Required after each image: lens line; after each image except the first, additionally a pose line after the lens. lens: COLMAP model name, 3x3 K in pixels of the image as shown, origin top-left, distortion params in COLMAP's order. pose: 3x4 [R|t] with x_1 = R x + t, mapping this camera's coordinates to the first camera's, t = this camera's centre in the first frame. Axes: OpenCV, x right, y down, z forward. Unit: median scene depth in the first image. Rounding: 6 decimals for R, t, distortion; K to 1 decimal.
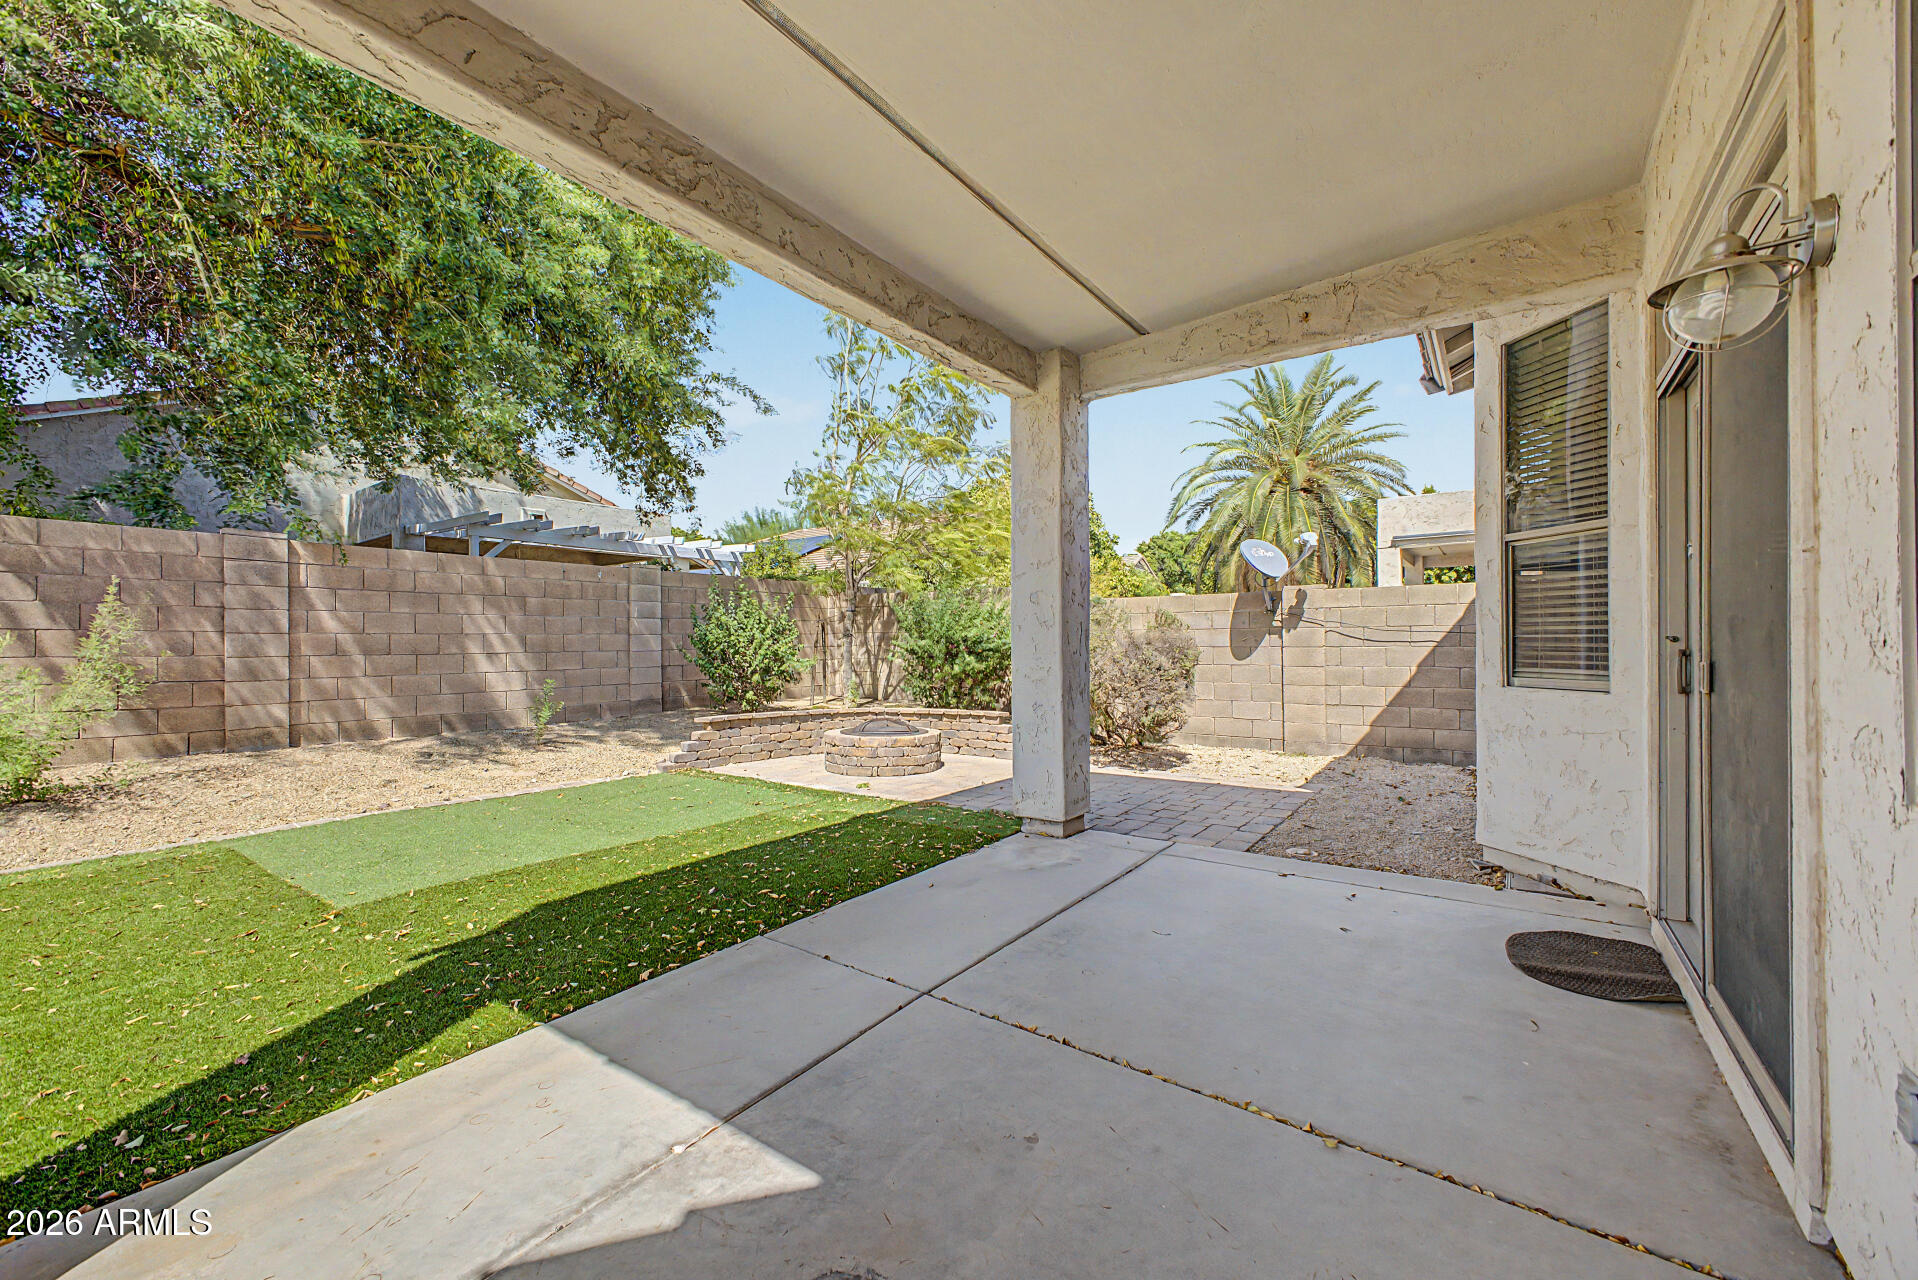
lens RADIAL K [[765.8, 0, 951.3], [0, 765.8, 639.7], [0, 0, 1]] dist [0.012904, -0.000106]
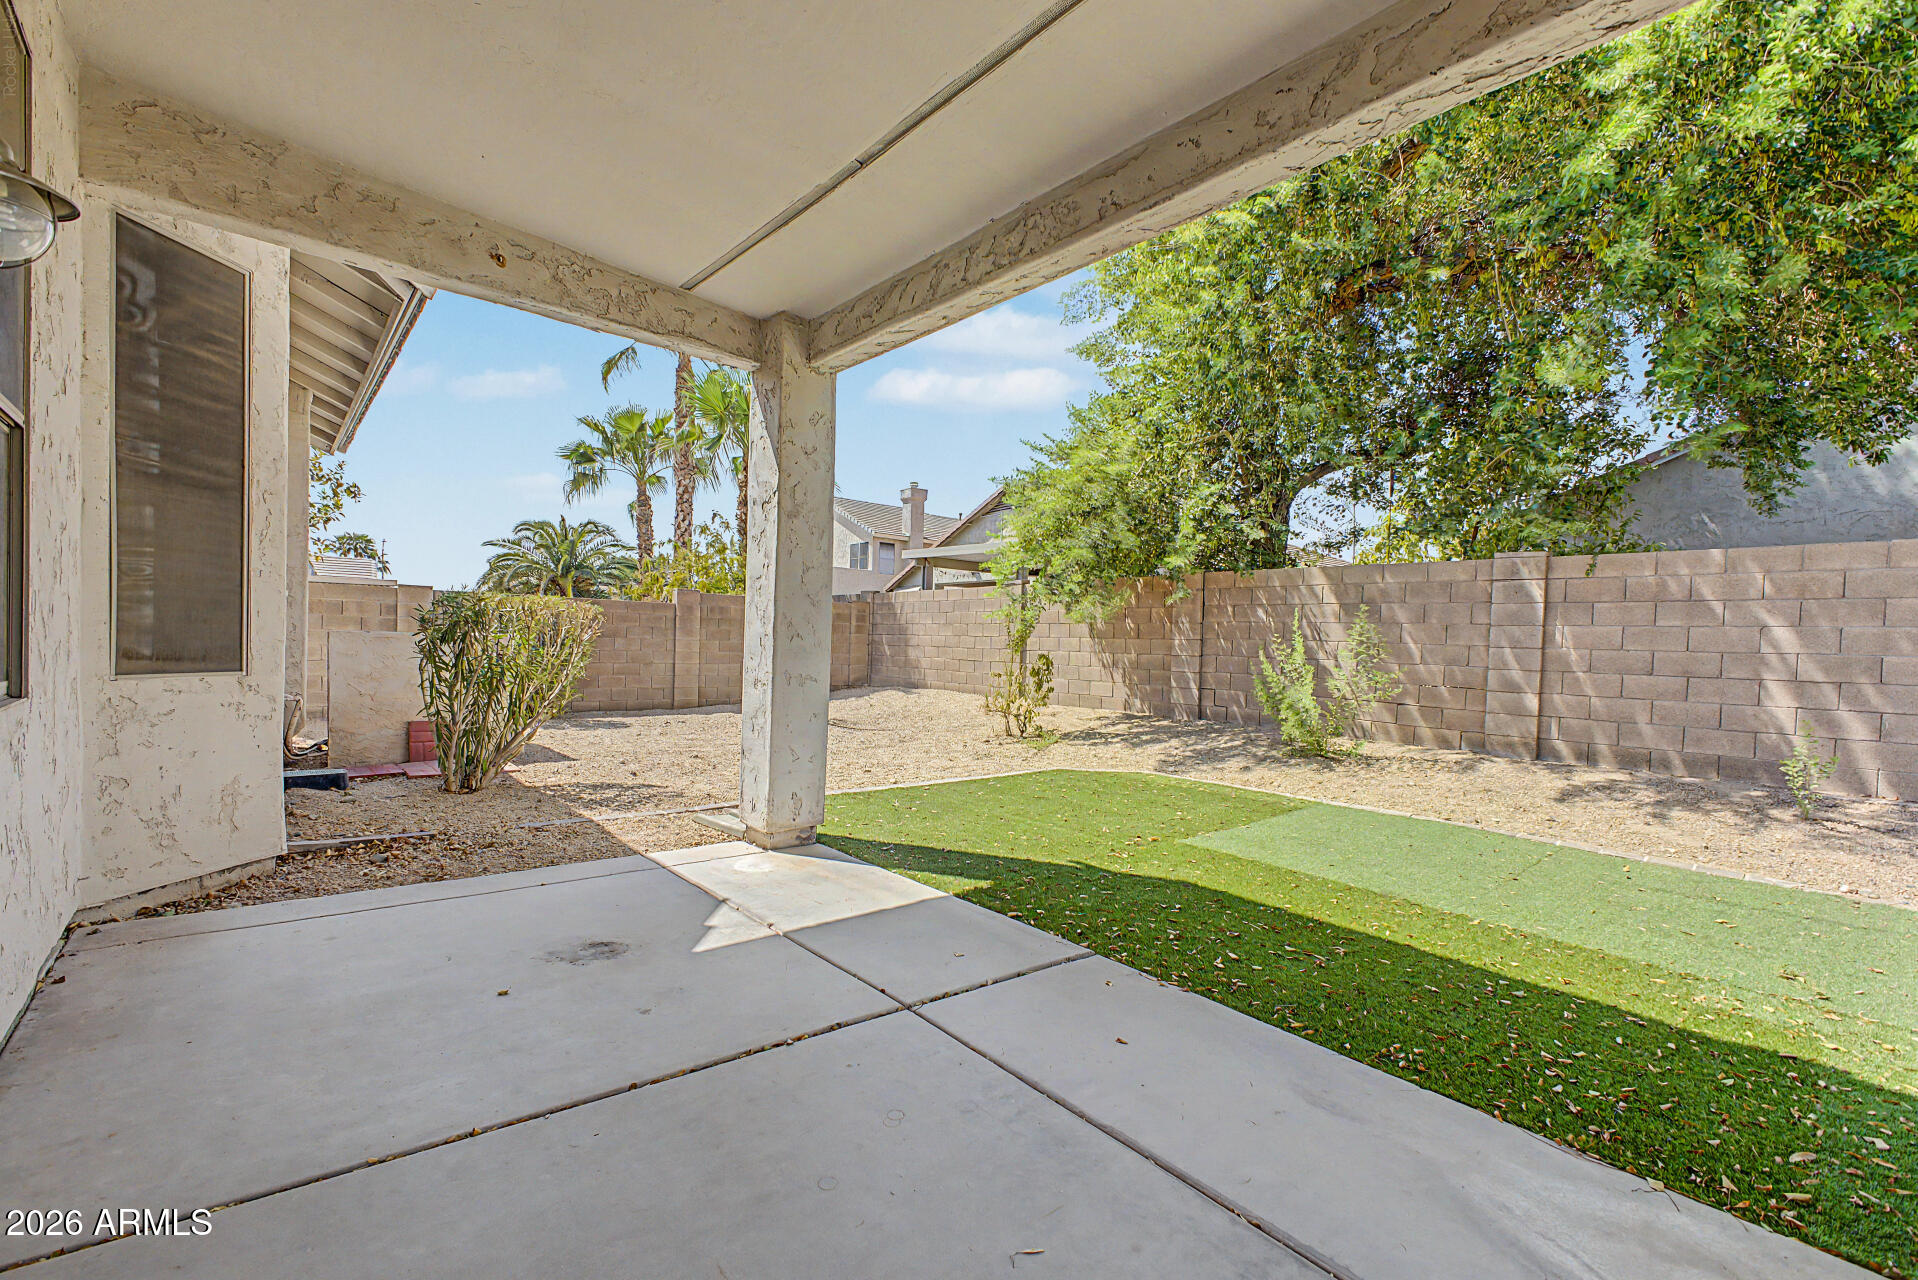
lens RADIAL K [[833.8, 0, 997.9], [0, 833.8, 667.0], [0, 0, 1]] dist [0.032202, -0.000001]
pose [[-0.218083, 0.031284, -0.975429, 0.866577], [-0.028780, 0.998845, 0.038470, -0.012768], [0.975506, 0.036463, -0.216931, 1.191472]]
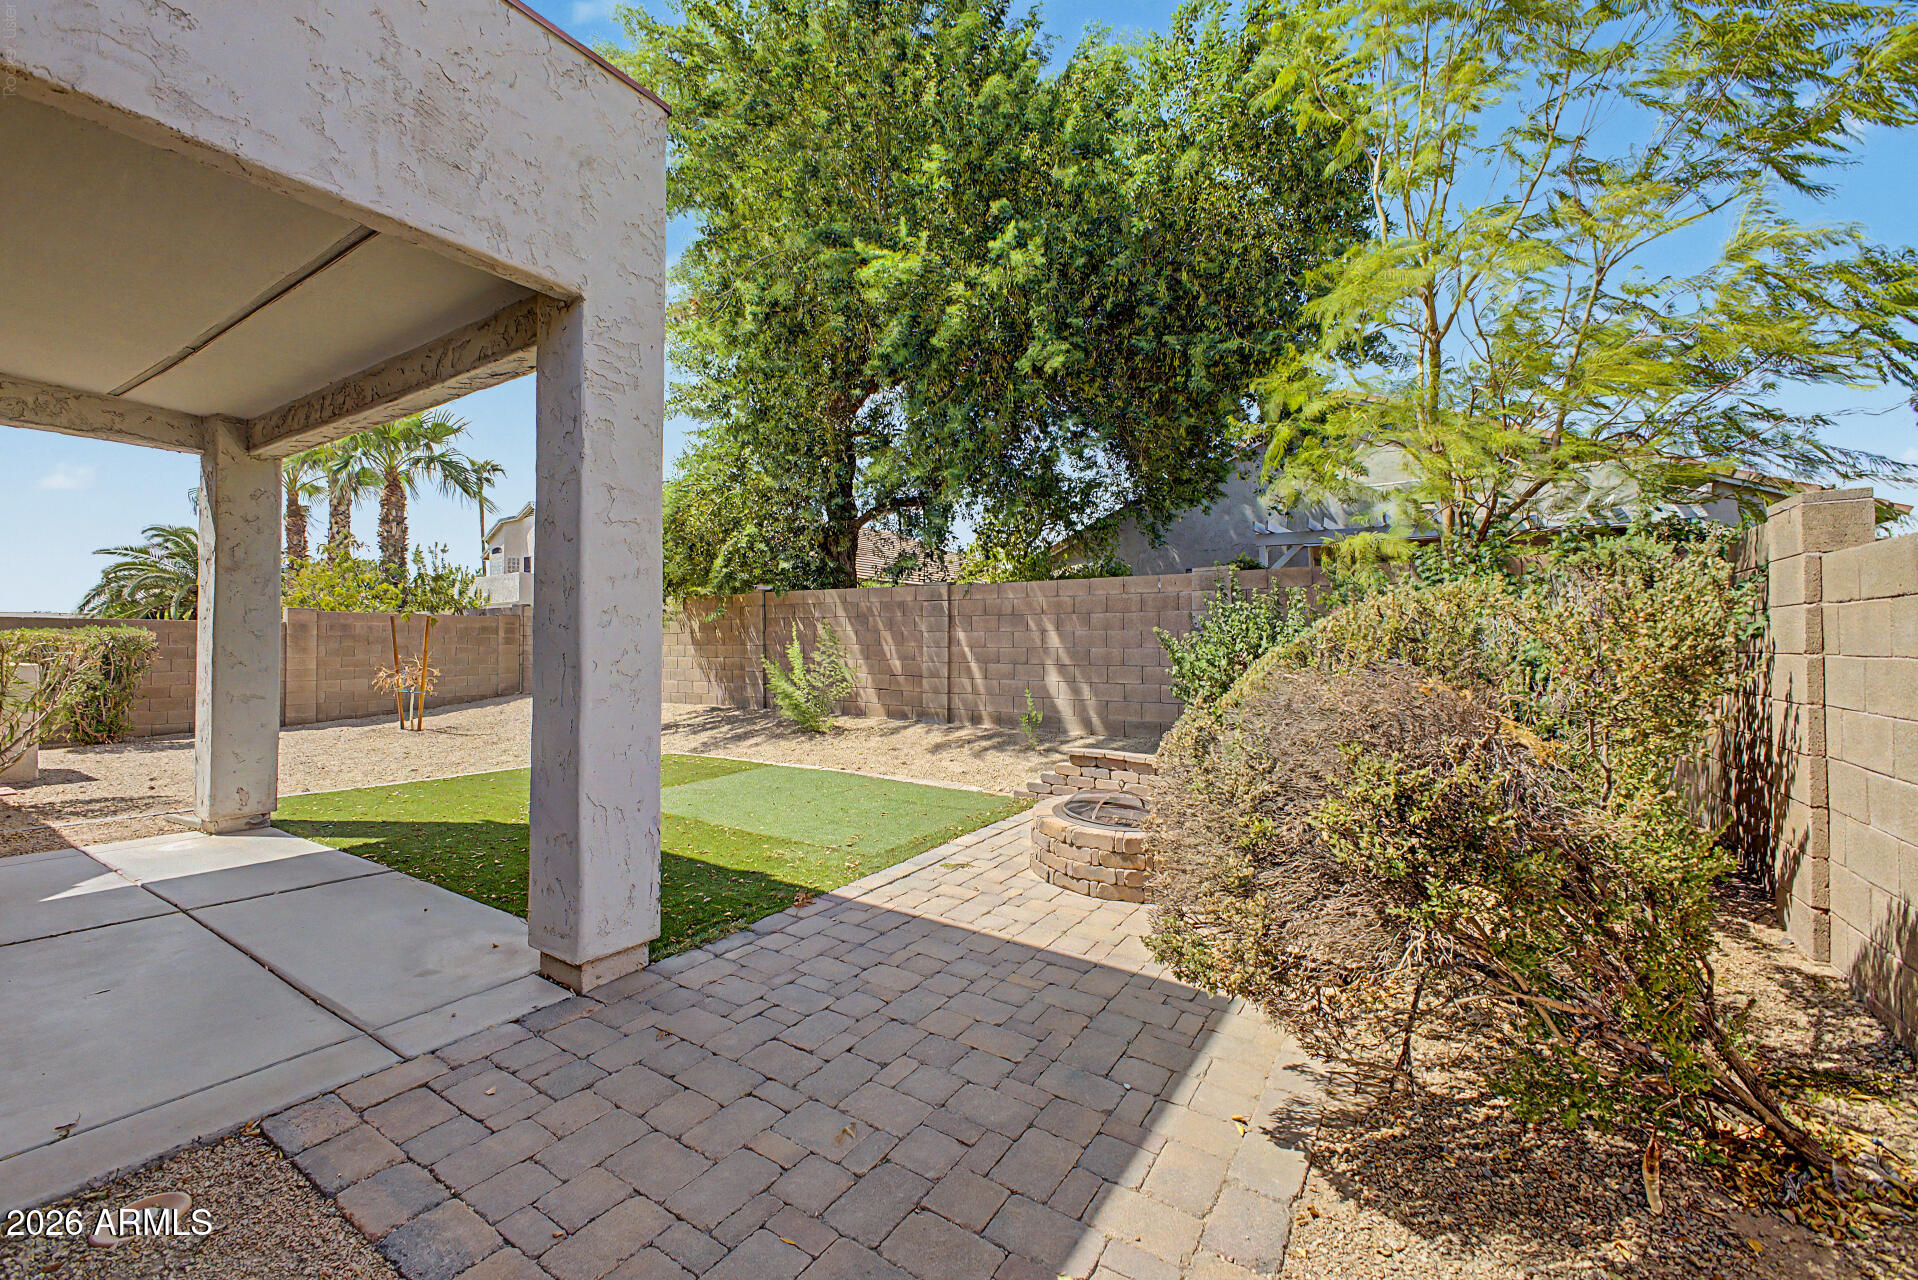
lens RADIAL K [[765.8, 0, 951.3], [0, 765.8, 639.7], [0, 0, 1]] dist [0.012904, -0.000106]
pose [[0.059705, 0.004207, -0.998207, 1.402216], [0.000687, 0.999991, 0.004255, -0.067072], [0.998216, -0.000940, 0.059702, 2.130580]]
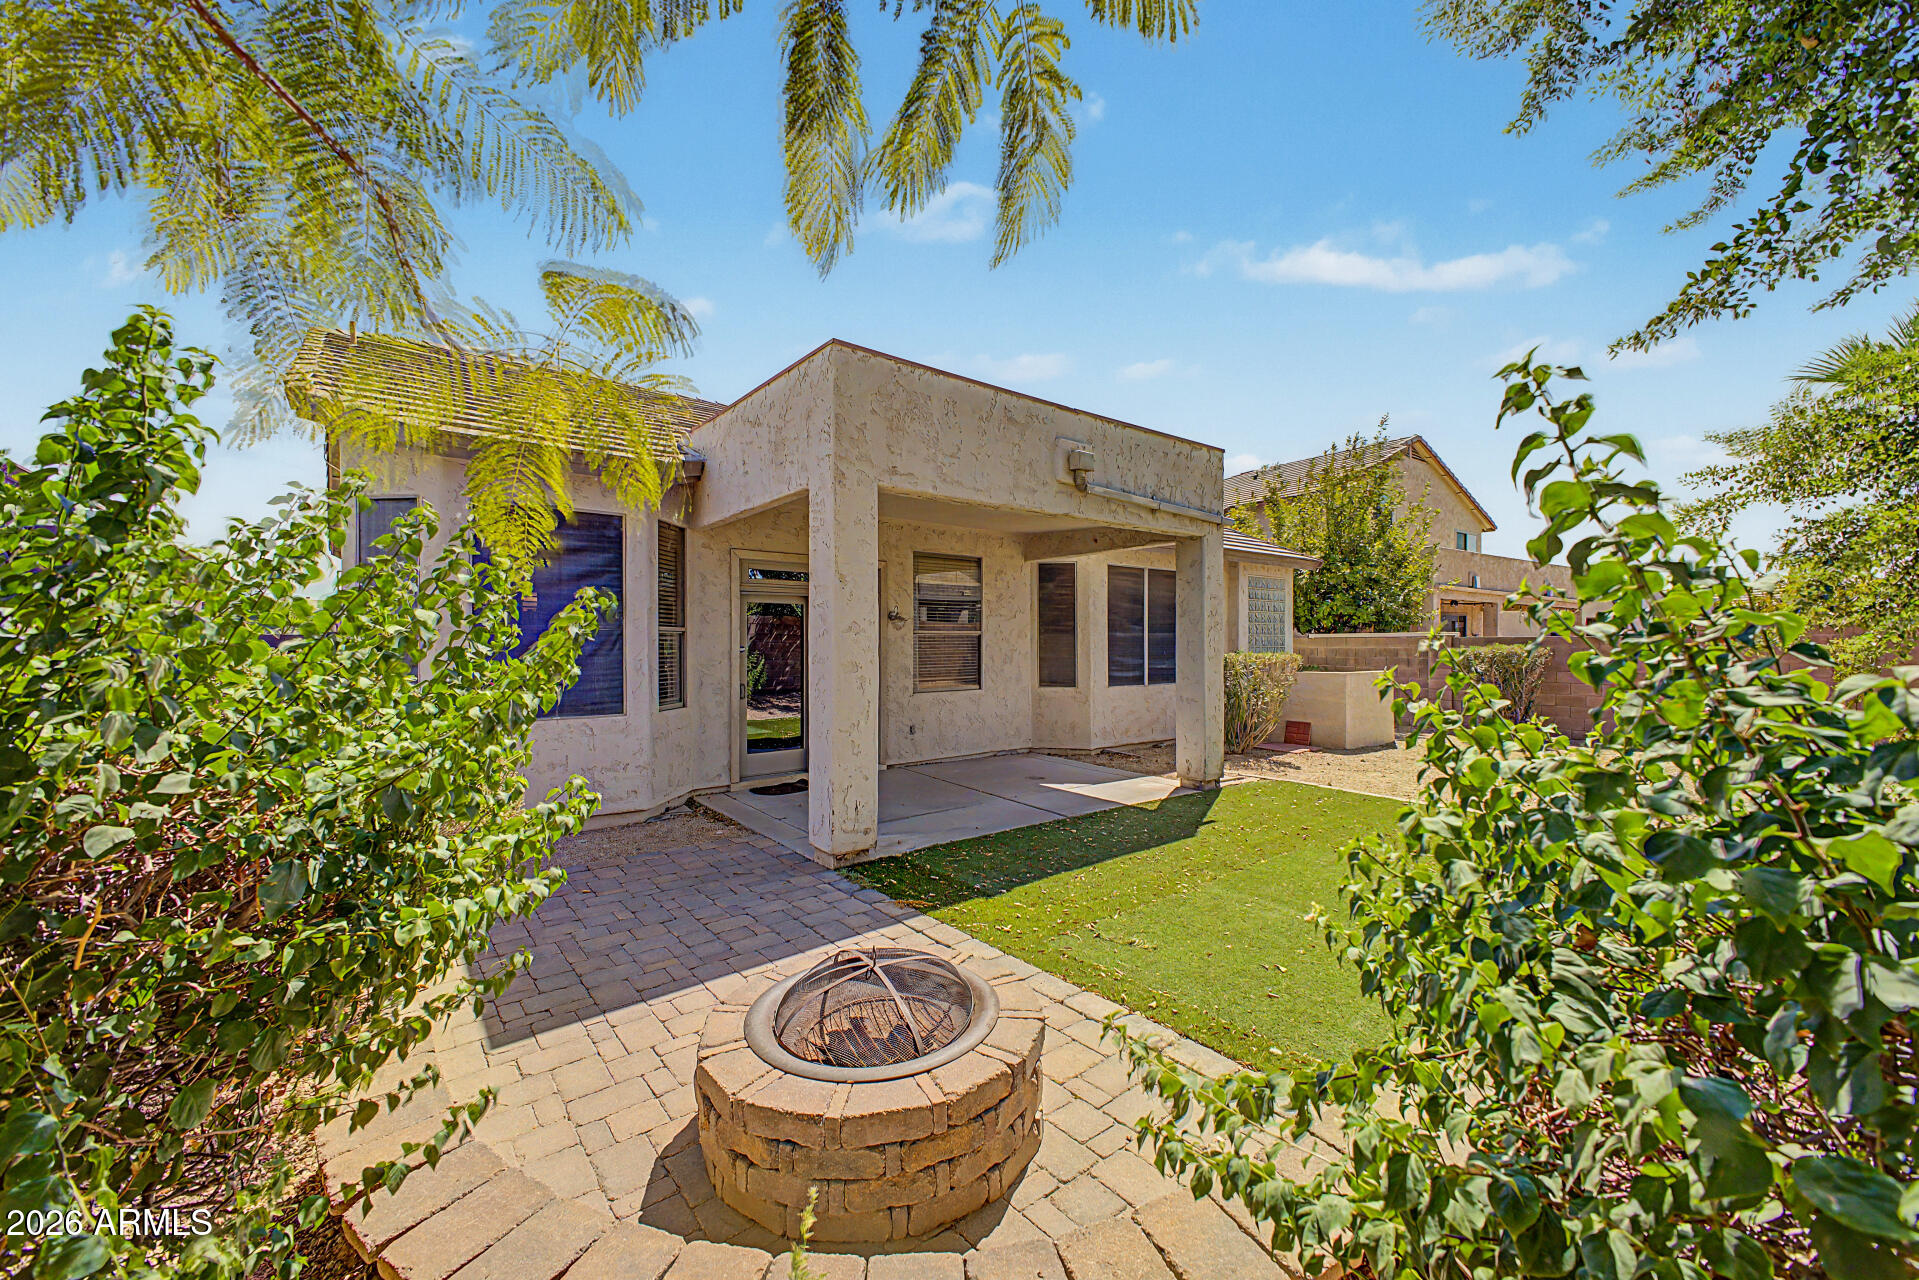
lens RADIAL K [[766.2, 0, 951.8], [0, 766.2, 639.7], [0, 0, 1]] dist [0.012904, -0.000106]
pose [[-0.960927, 0.012624, 0.276514, -0.596282], [0.009372, 0.999871, -0.013082, -0.105116], [-0.276644, -0.009979, -0.960921, 3.472628]]
